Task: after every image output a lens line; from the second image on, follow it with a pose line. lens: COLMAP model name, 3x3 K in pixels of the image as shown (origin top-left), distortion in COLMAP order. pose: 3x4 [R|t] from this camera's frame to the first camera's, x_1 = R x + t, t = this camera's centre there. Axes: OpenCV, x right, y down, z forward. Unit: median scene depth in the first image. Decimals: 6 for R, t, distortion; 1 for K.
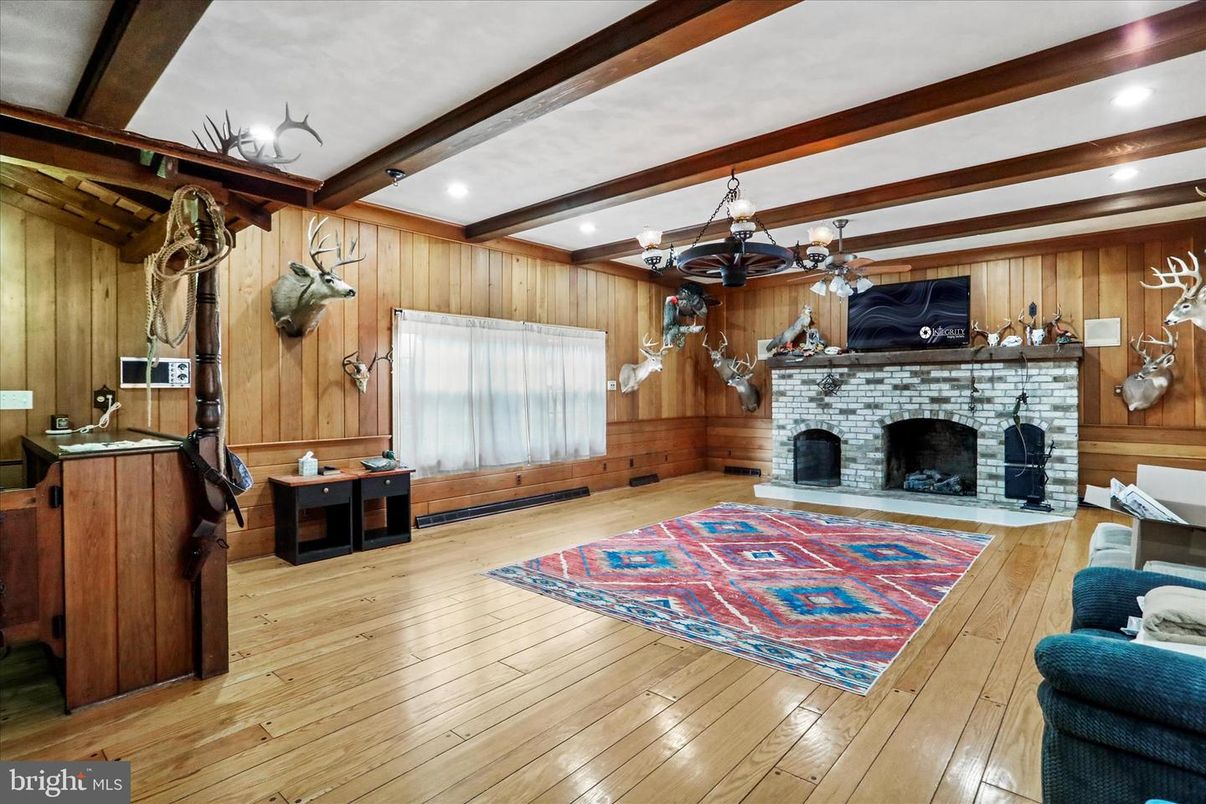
lens RADIAL K [[602.4, 0, 608.3], [0, 602.4, 396.9], [0, 0, 1]] dist [-0.062382, 0.031867]
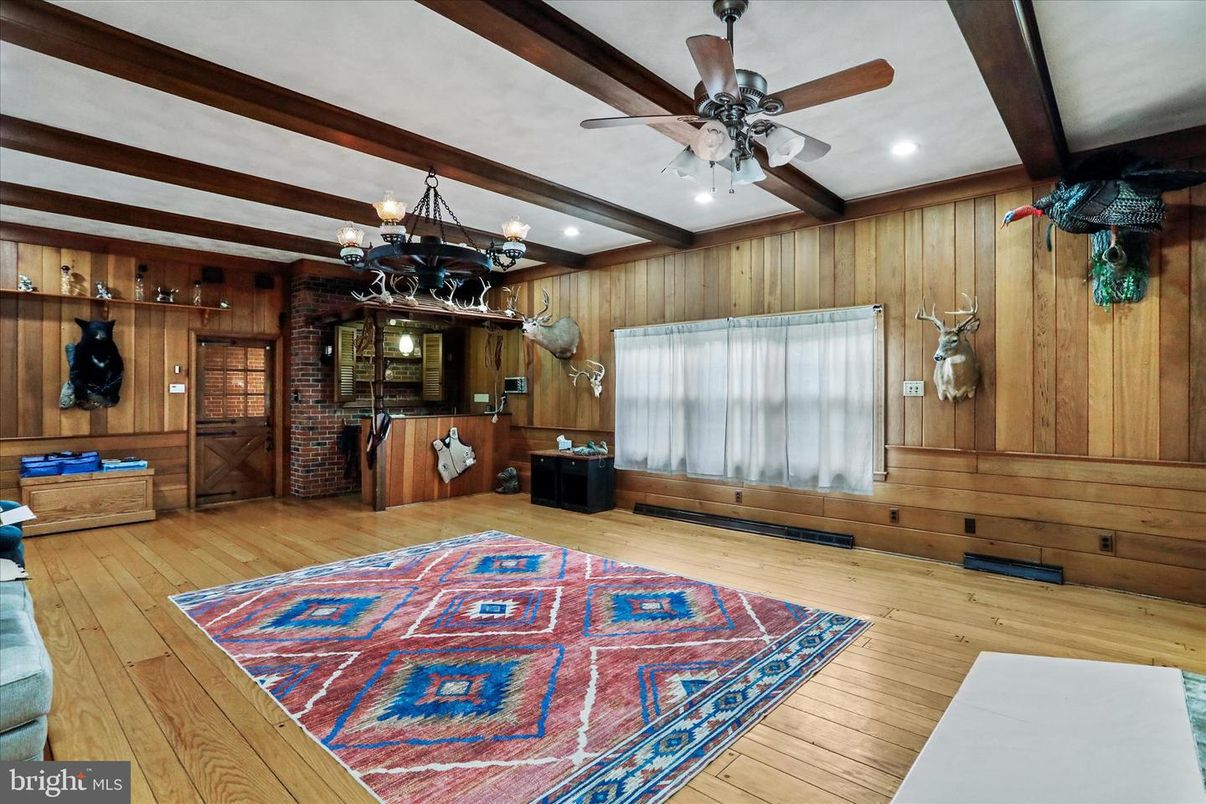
lens RADIAL K [[602.4, 0, 608.3], [0, 602.4, 396.9], [0, 0, 1]] dist [-0.062382, 0.031867]
pose [[-0.020628, 0.010987, -0.999727, 1.006546], [-0.010921, 0.999877, 0.011214, -0.022235], [0.999728, 0.011150, -0.020506, 1.133098]]
